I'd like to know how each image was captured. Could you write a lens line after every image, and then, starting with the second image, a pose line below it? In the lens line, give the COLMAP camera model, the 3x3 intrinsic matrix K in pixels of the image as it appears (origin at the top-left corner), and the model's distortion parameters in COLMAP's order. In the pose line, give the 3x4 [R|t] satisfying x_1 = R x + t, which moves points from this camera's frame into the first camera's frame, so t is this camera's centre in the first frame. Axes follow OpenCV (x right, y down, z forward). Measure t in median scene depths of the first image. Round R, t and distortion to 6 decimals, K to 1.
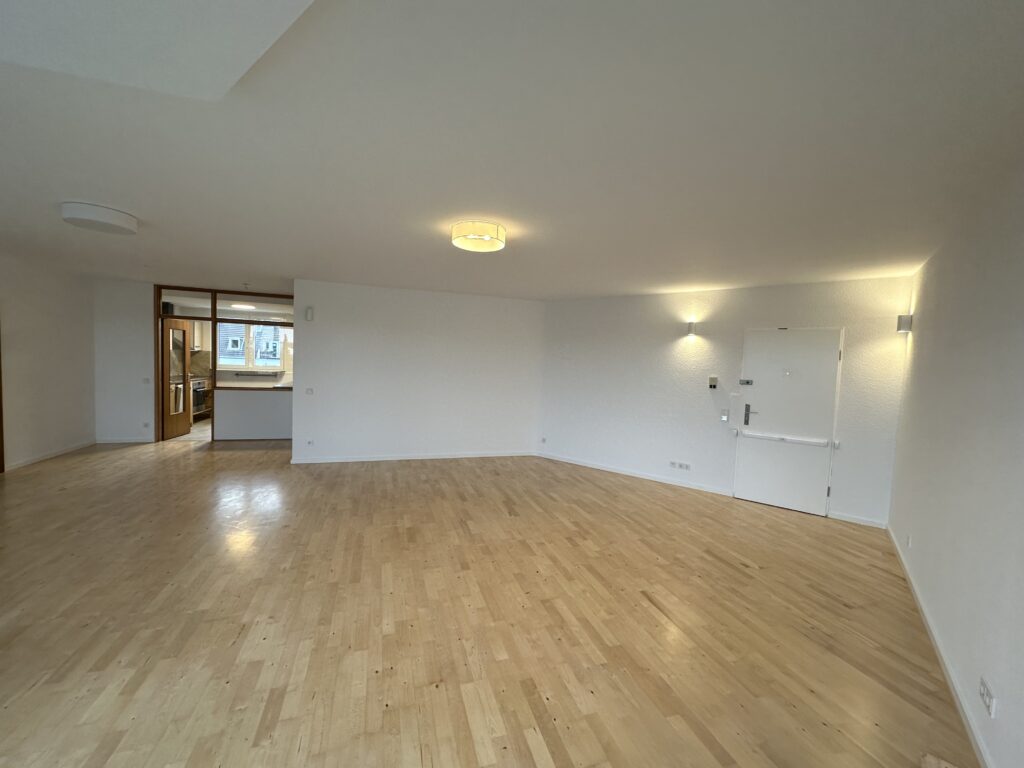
lens RADIAL K [[411.6, 0, 512.0], [0, 411.6, 384.0], [0, 0, 1]] dist [0.000306, -0.000011]
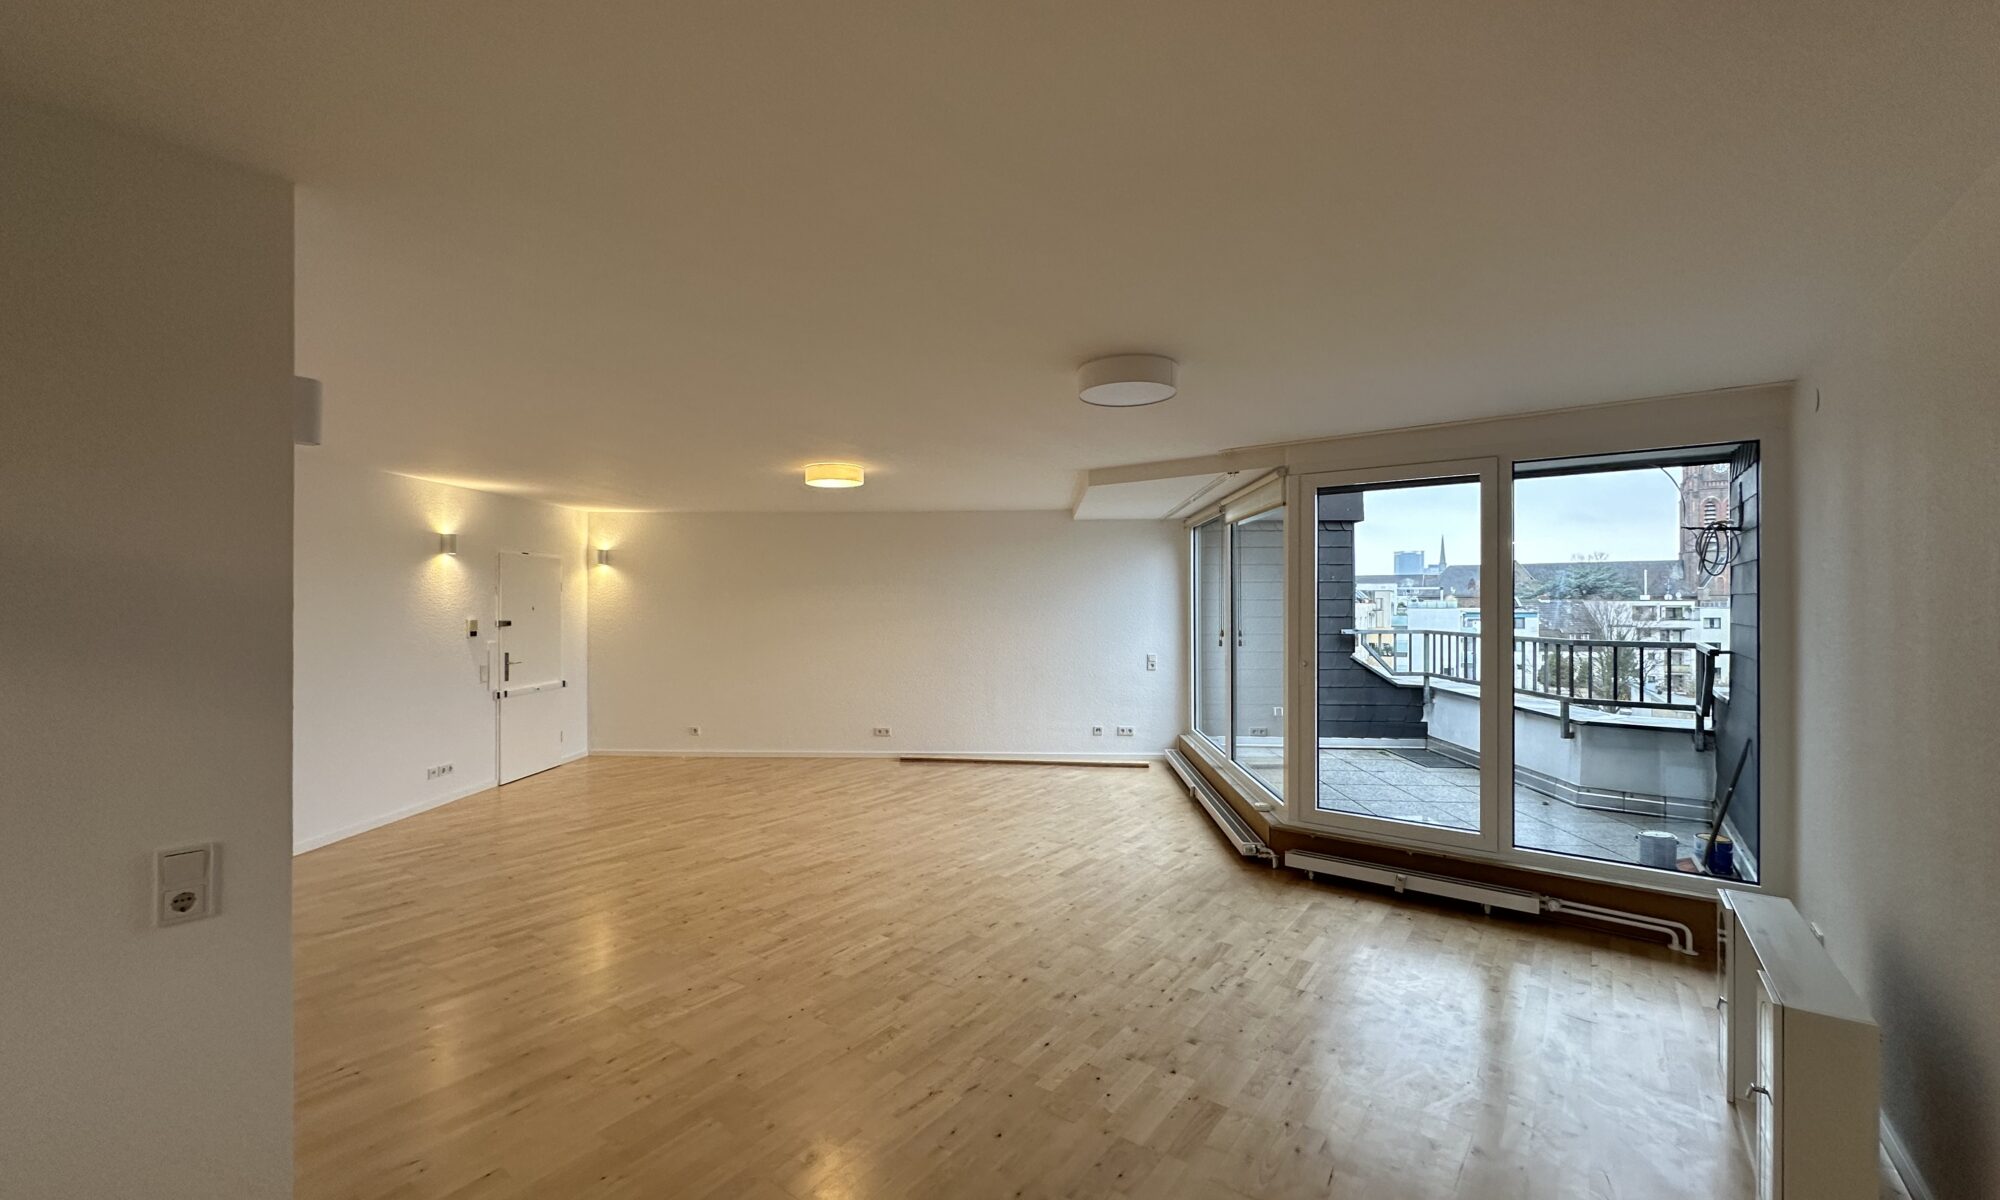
lens RADIAL K [[784.8, 0, 1000.0], [0, 784.8, 600.0], [0, 0, 1]] dist [-0.000258, -0.000011]
pose [[-0.576287, -0.036925, 0.816413, -1.087663], [0.026364, 0.997619, 0.063731, -0.112290], [-0.816822, 0.058251, -0.573941, 1.084372]]
